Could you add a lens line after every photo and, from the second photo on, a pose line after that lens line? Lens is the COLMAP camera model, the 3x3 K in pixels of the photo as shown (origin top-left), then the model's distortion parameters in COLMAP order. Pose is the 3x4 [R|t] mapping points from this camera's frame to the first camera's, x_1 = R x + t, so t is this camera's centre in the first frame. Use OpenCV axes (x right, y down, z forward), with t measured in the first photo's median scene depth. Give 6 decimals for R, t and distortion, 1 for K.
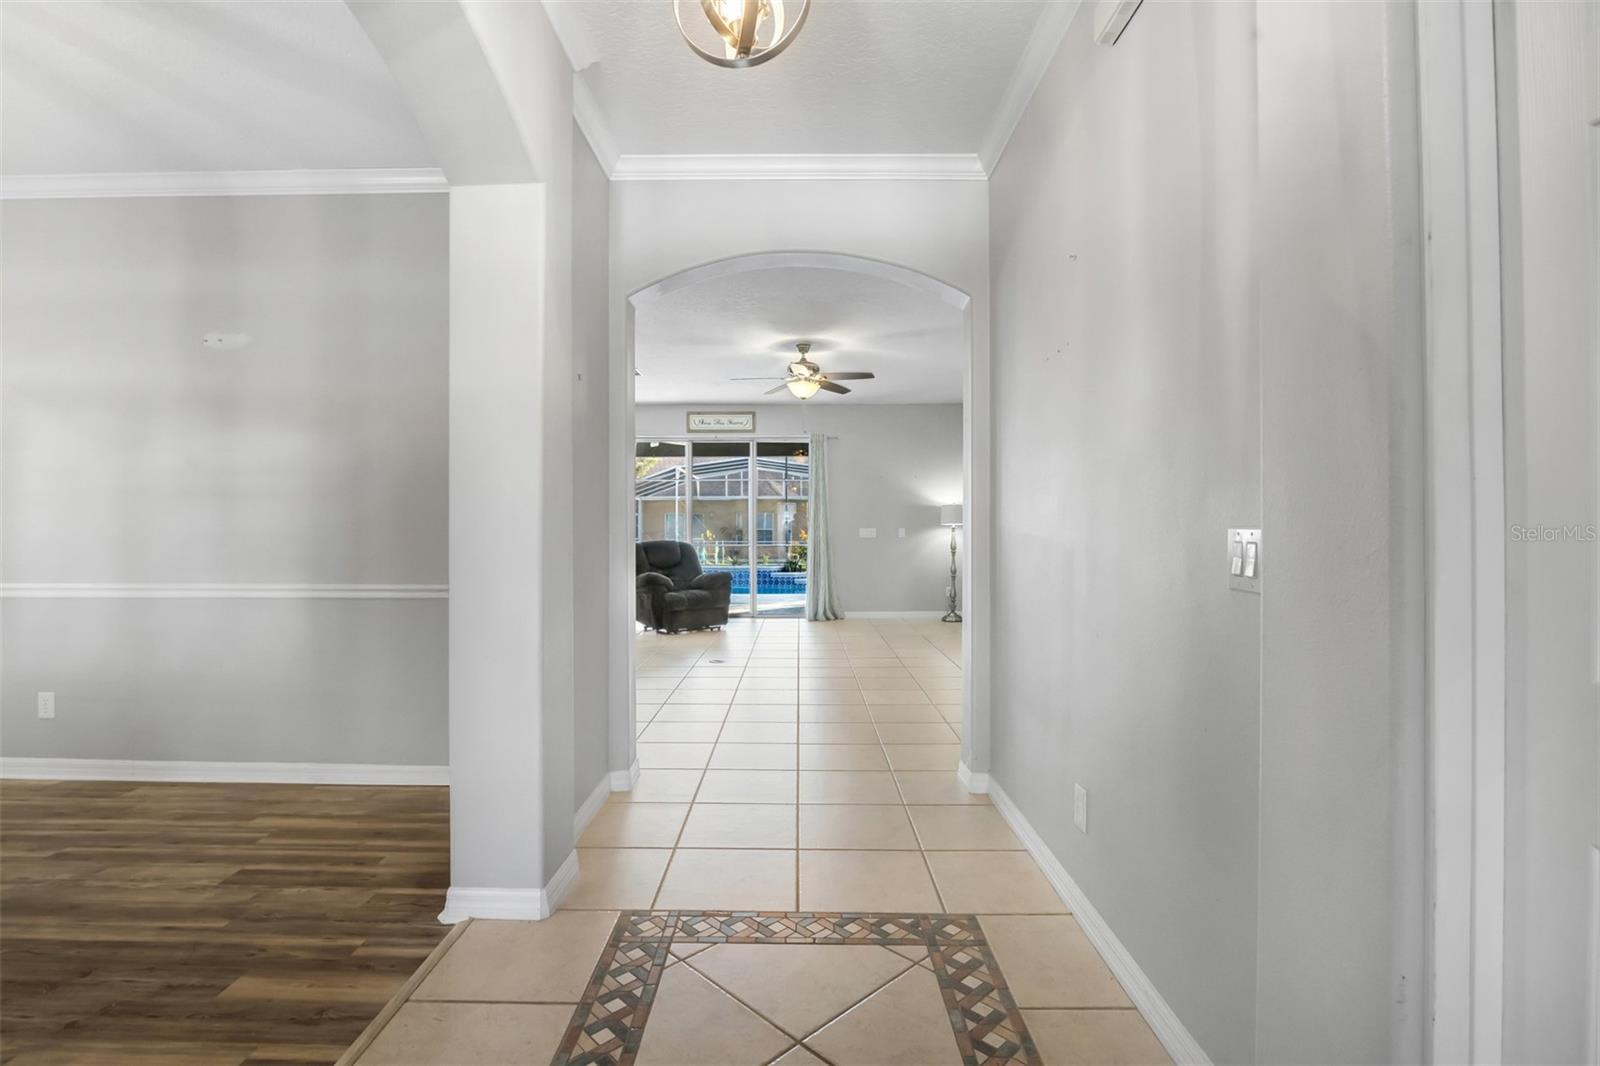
lens RADIAL K [[737.7, 0, 800.0], [0, 737.7, 533.0], [0, 0, 1]] dist [-0.013696, 0.000317]
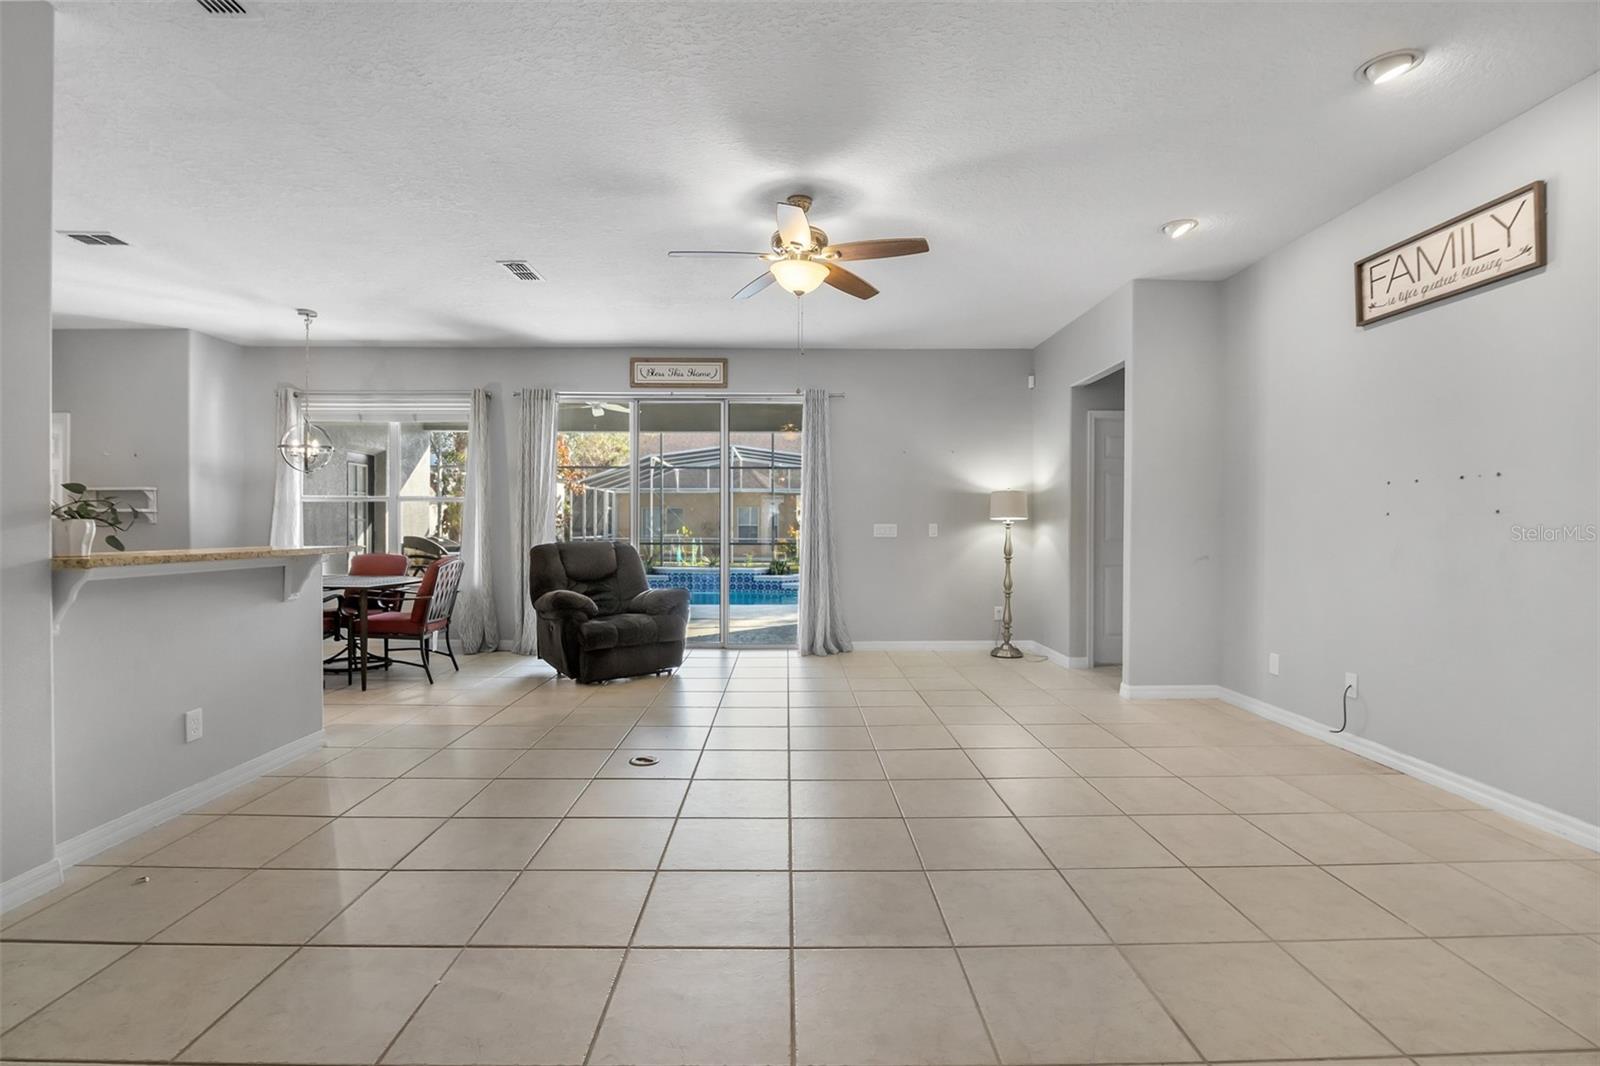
lens RADIAL K [[737.7, 0, 800.0], [0, 737.7, 533.0], [0, 0, 1]] dist [-0.013696, 0.000317]
pose [[0.999844, 0.003504, 0.017292, -0.002605], [-0.003601, 0.999978, 0.005587, -0.001317], [-0.017272, -0.005648, 0.999835, 0.291324]]
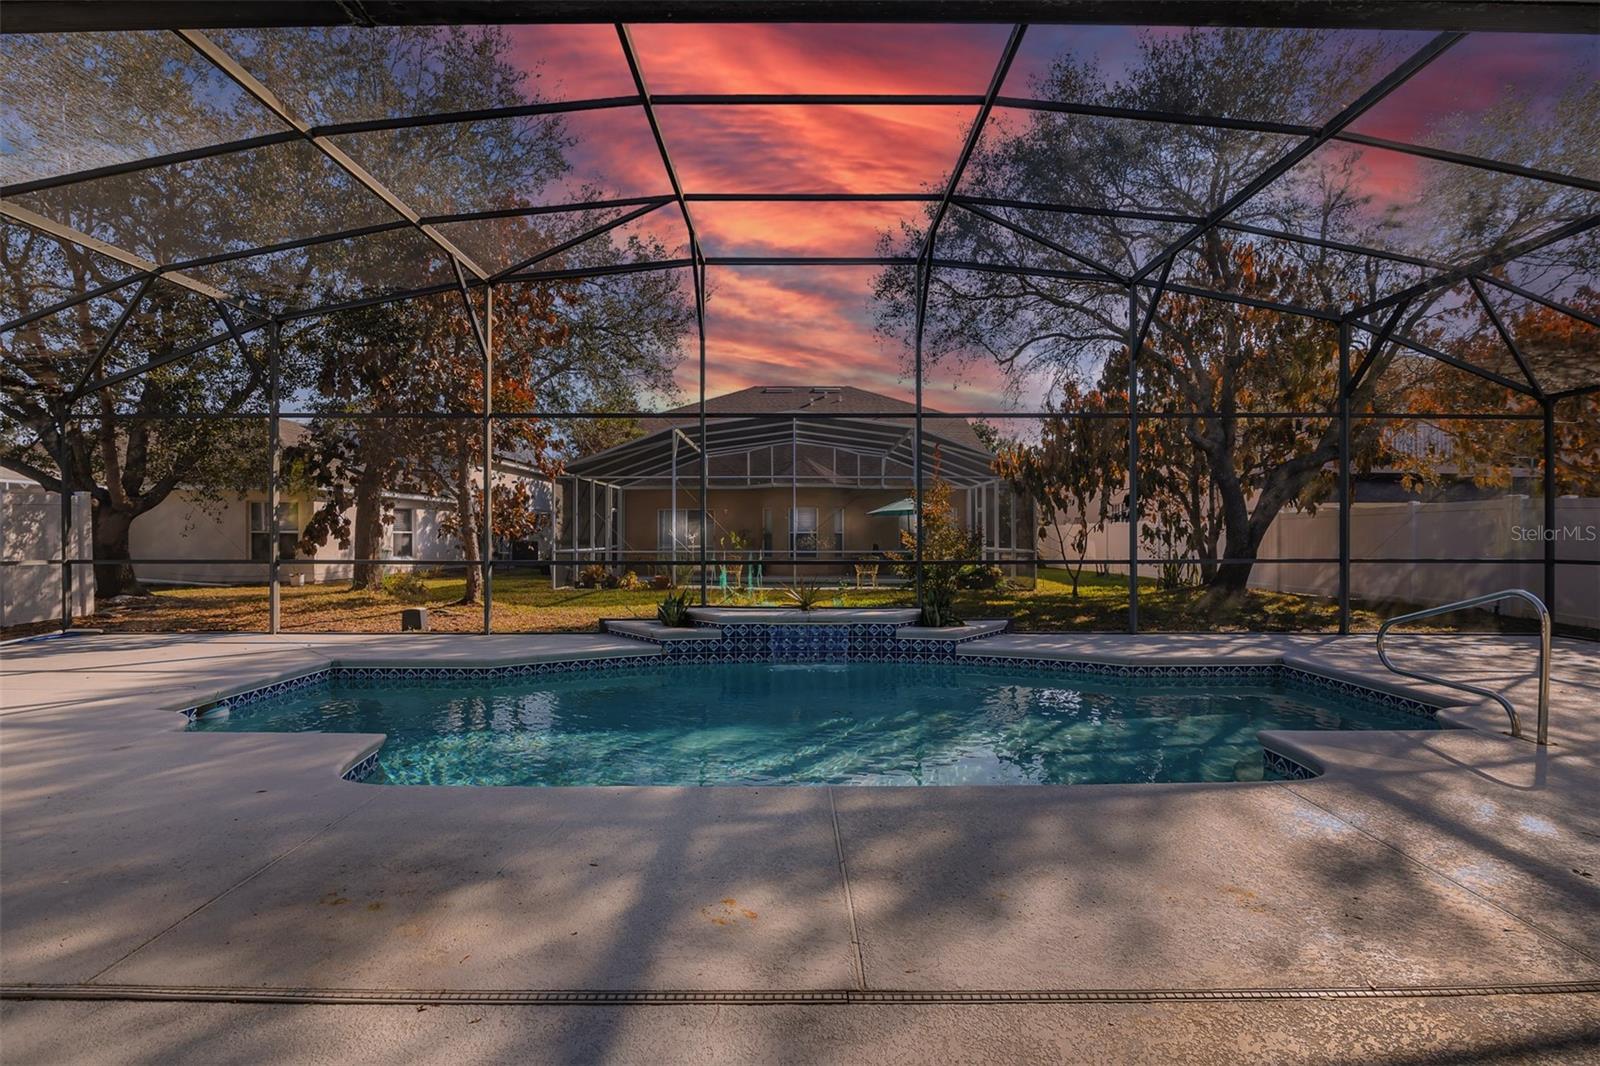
lens RADIAL K [[742.5, 0, 799.0], [0, 742.5, 549.0], [0, 0, 1]] dist [-0.019635, 0.001016]
pose [[0.999999, -0.001195, 0.000817, -0.192315], [0.001184, 0.999912, 0.013212, 0.005487], [-0.000832, -0.013211, 0.999912, 1.177817]]
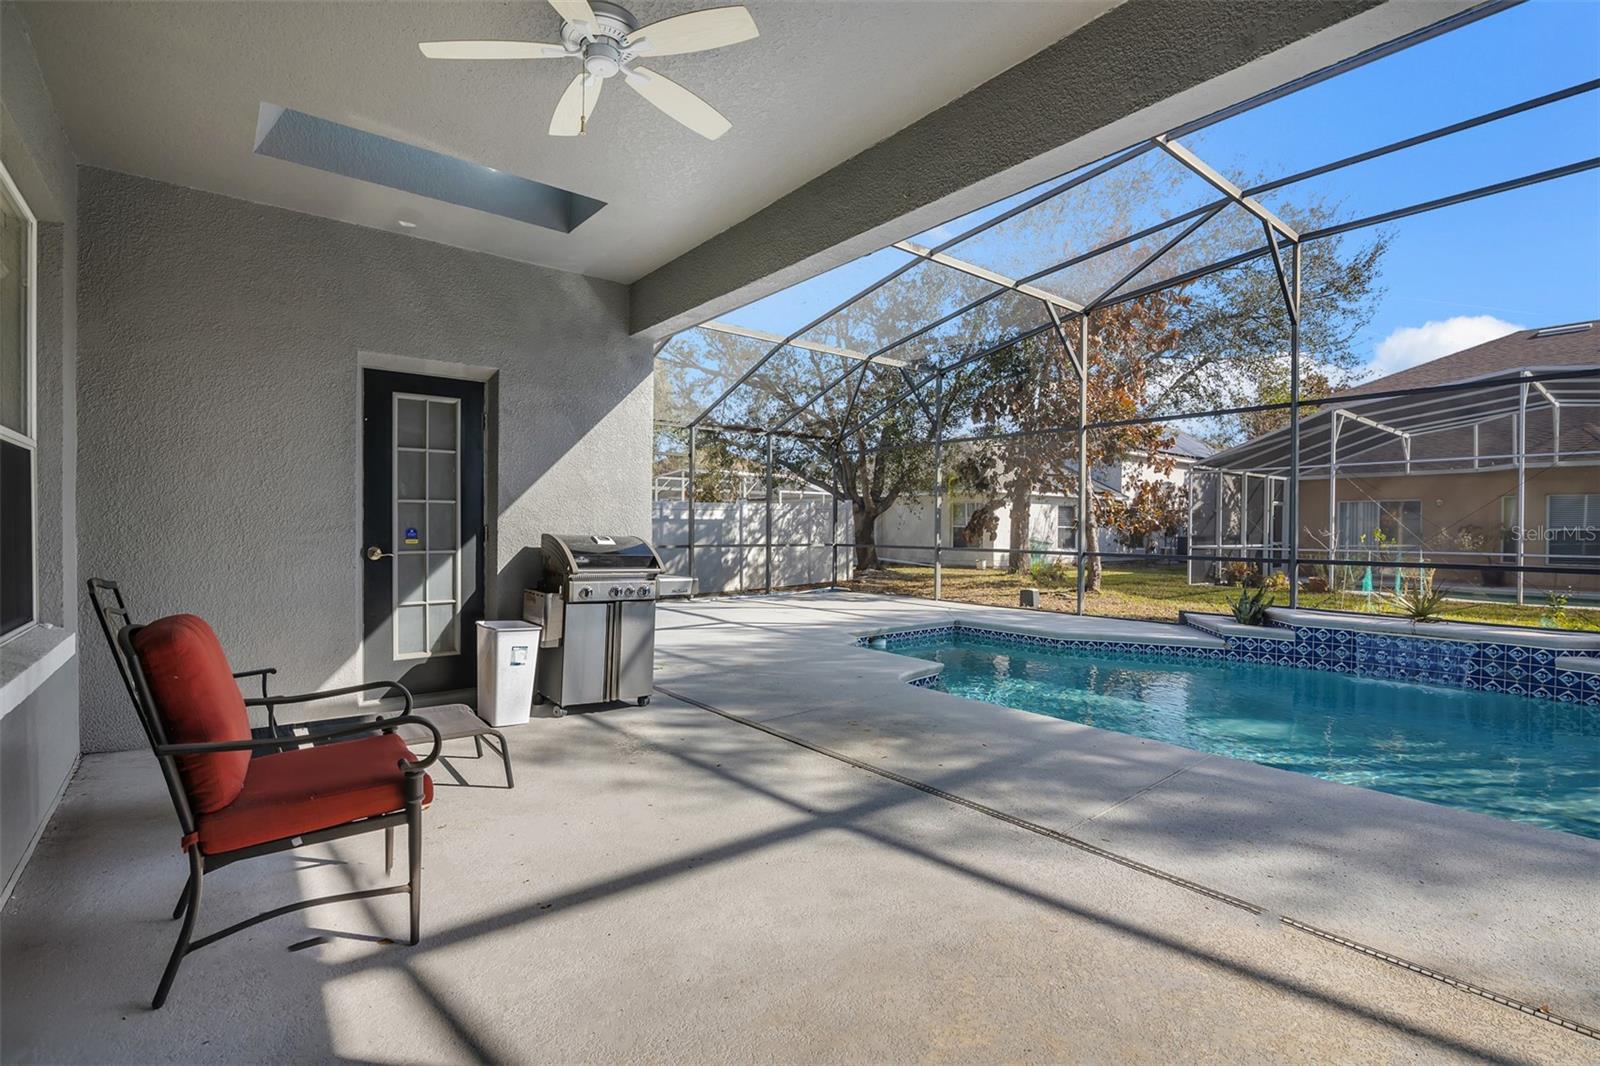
lens RADIAL K [[737.3, 0, 796.3], [0, 737.3, 510.8], [0, 0, 1]] dist [-0.015545, 0.000478]
pose [[0.623734, -0.014382, -0.781504, 0.002496], [-0.011160, 0.999565, -0.027303, 0.006339], [0.781557, 0.025751, 0.623302, 1.112029]]
